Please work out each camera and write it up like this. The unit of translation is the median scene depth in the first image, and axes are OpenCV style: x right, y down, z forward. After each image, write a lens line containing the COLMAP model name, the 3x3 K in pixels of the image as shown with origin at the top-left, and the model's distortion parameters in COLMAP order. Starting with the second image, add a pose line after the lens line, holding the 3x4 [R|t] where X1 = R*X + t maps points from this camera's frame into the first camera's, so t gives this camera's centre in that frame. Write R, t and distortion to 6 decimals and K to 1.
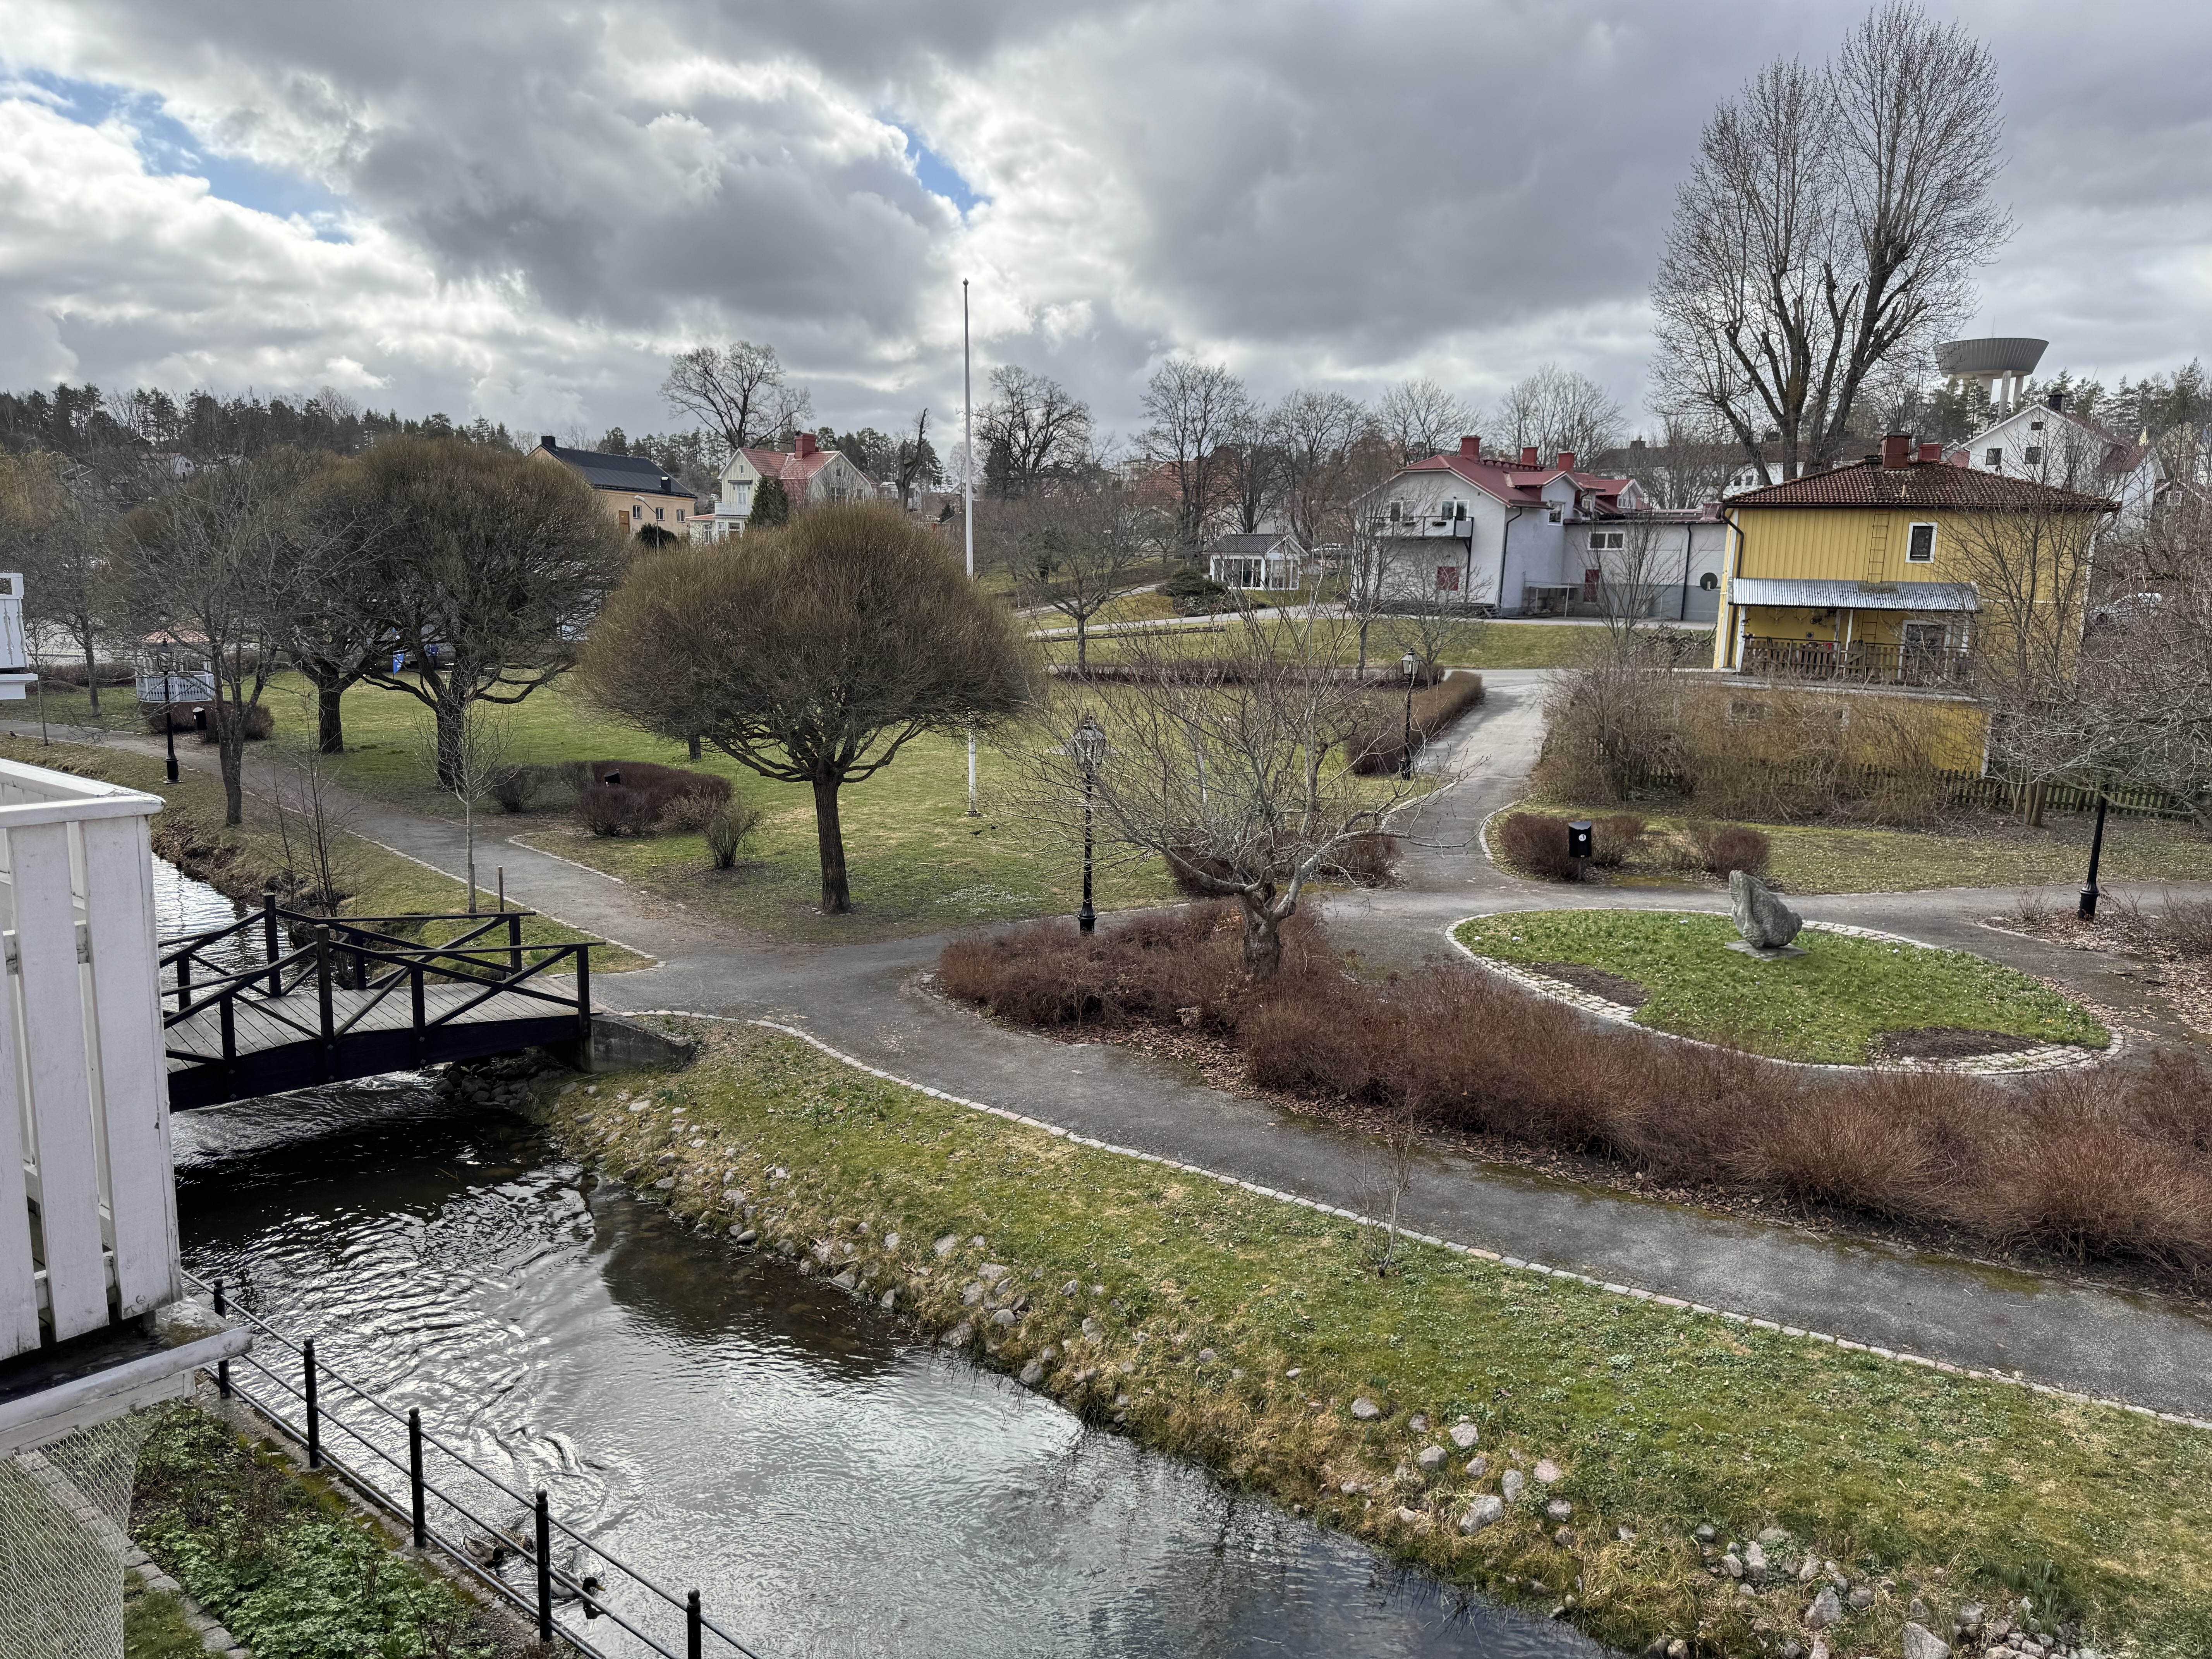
lens RADIAL K [[1558.5, 0, 1094.1], [0, 1558.5, 839.0], [0, 0, 1]] dist [0.061598, -0.043587]
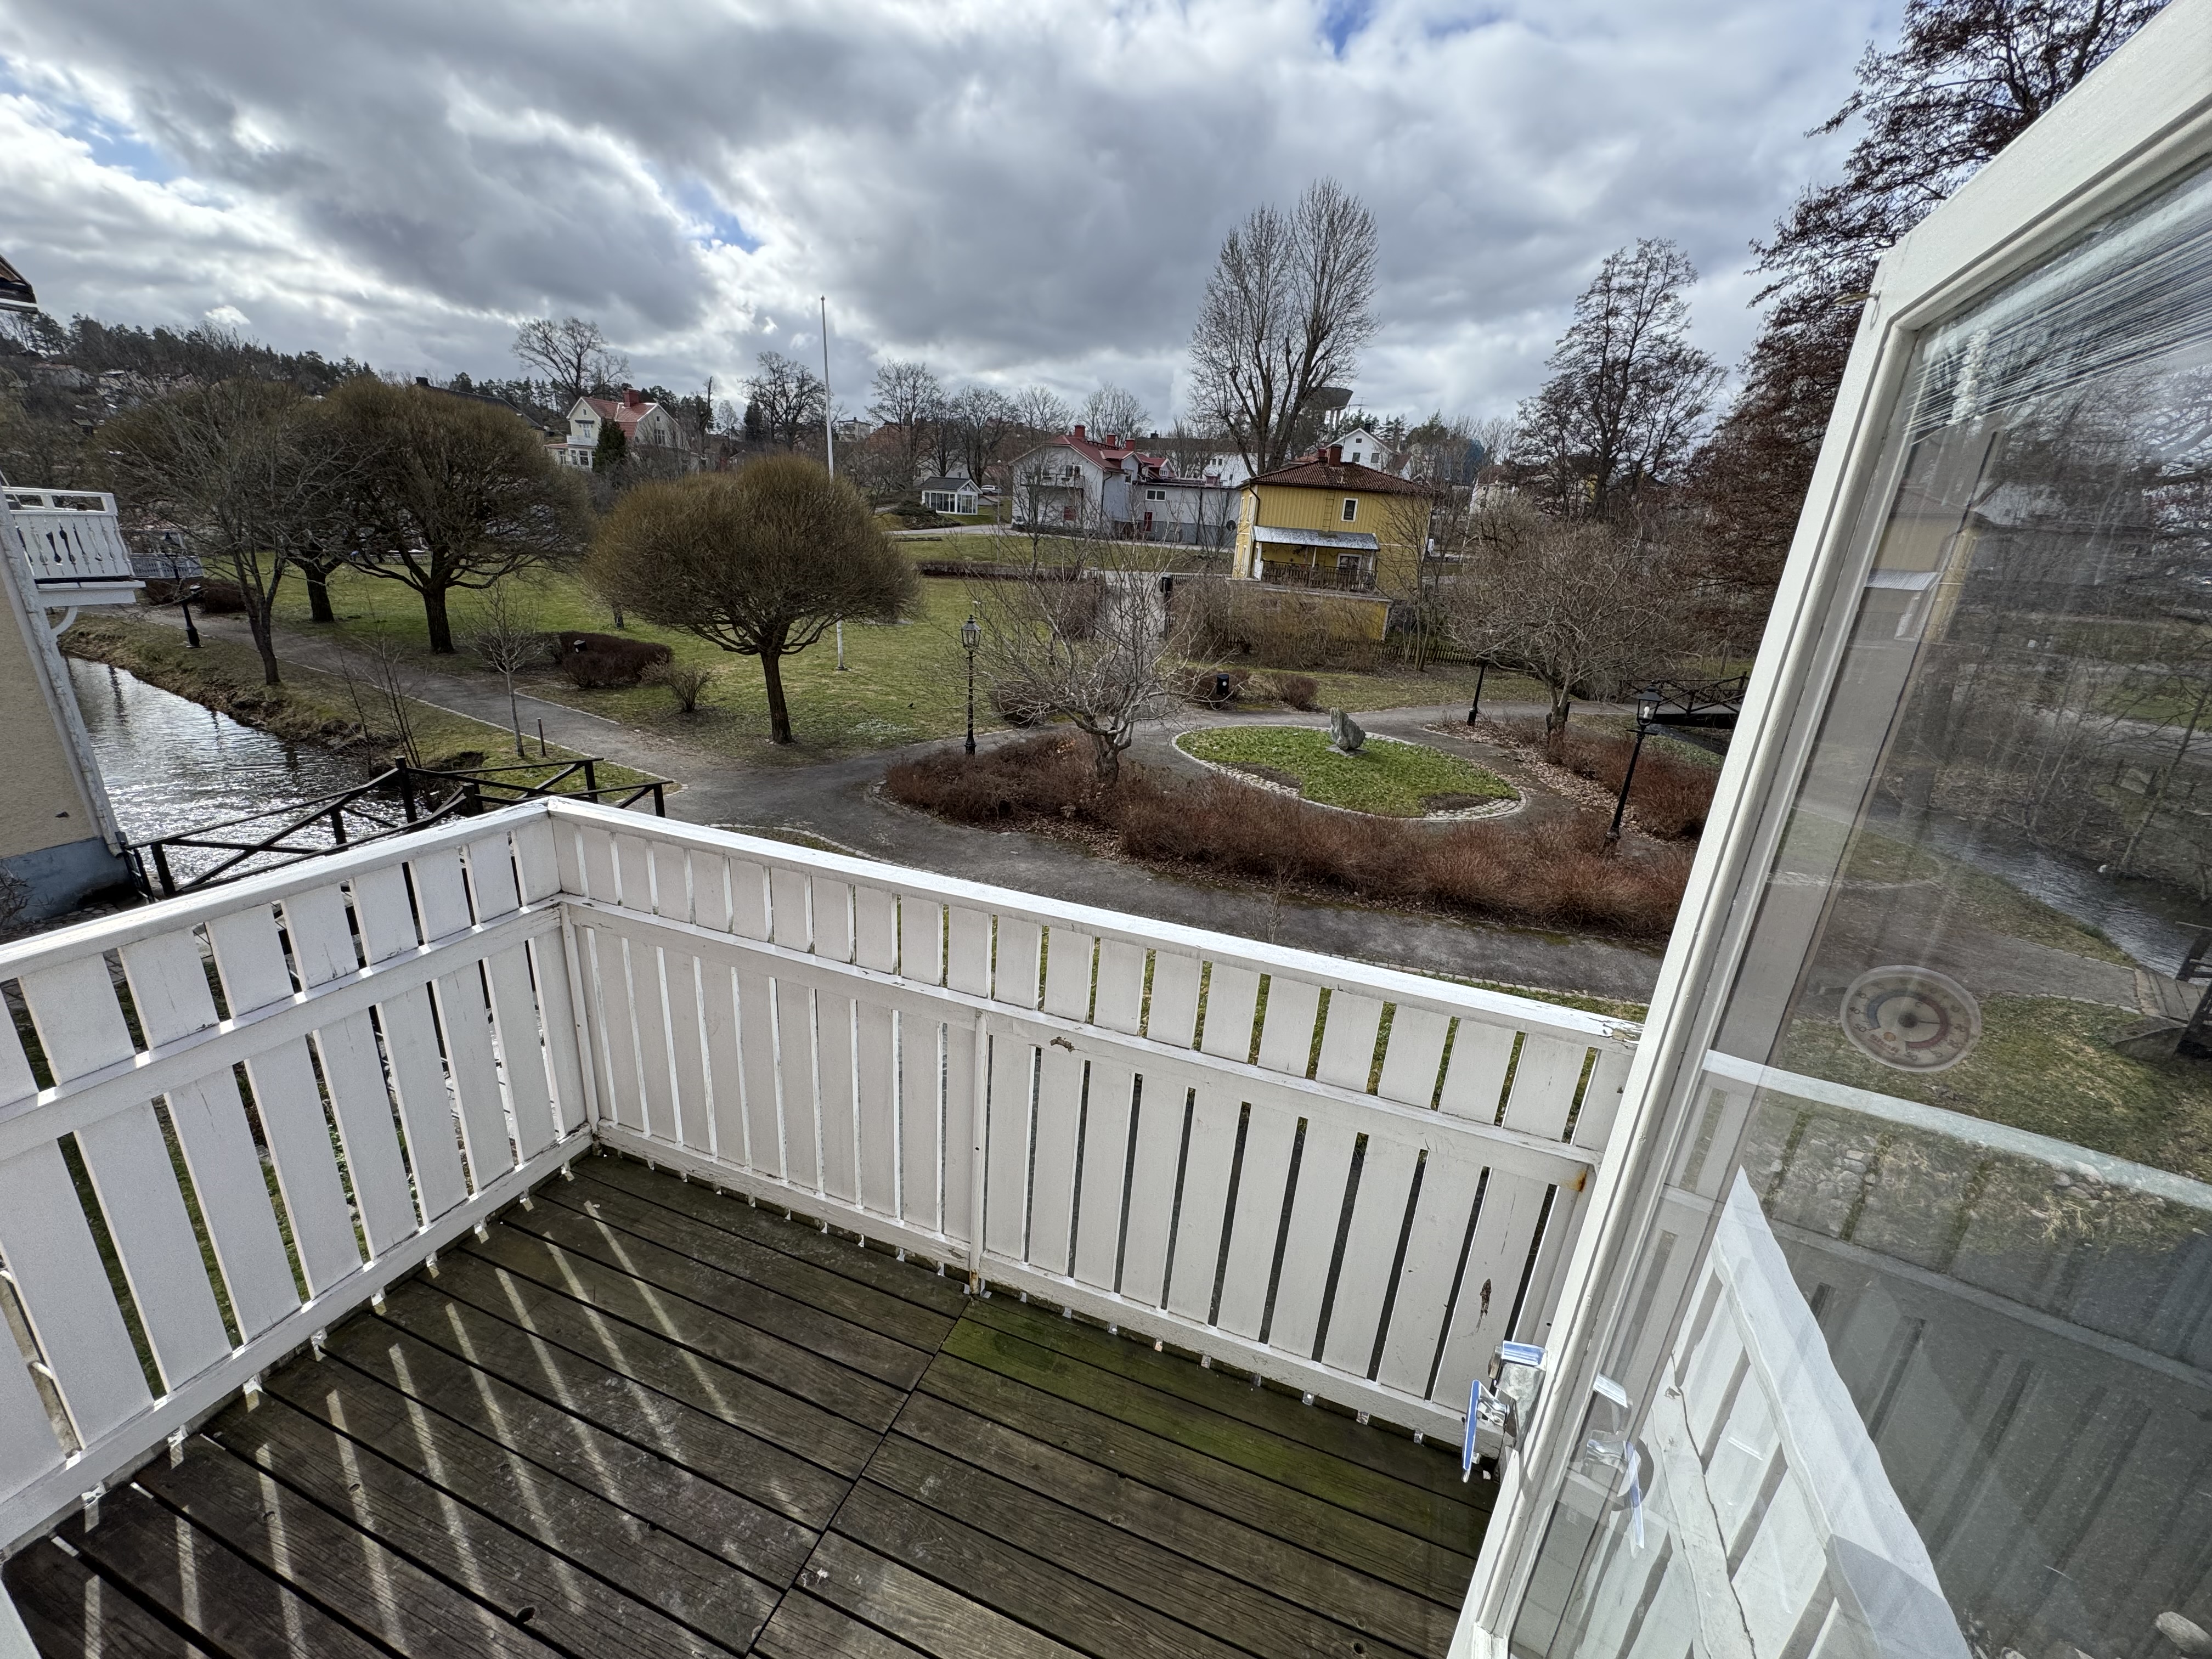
lens RADIAL K [[893.0, 0, 1092.9], [0, 893.0, 825.4], [0, 0, 1]] dist [0.000431, 0.001411]
pose [[0.956696, -0.059305, 0.284985, -0.090719], [0.006879, 0.983359, 0.181543, -0.020163], [-0.291008, -0.171721, 0.941183, 0.057704]]
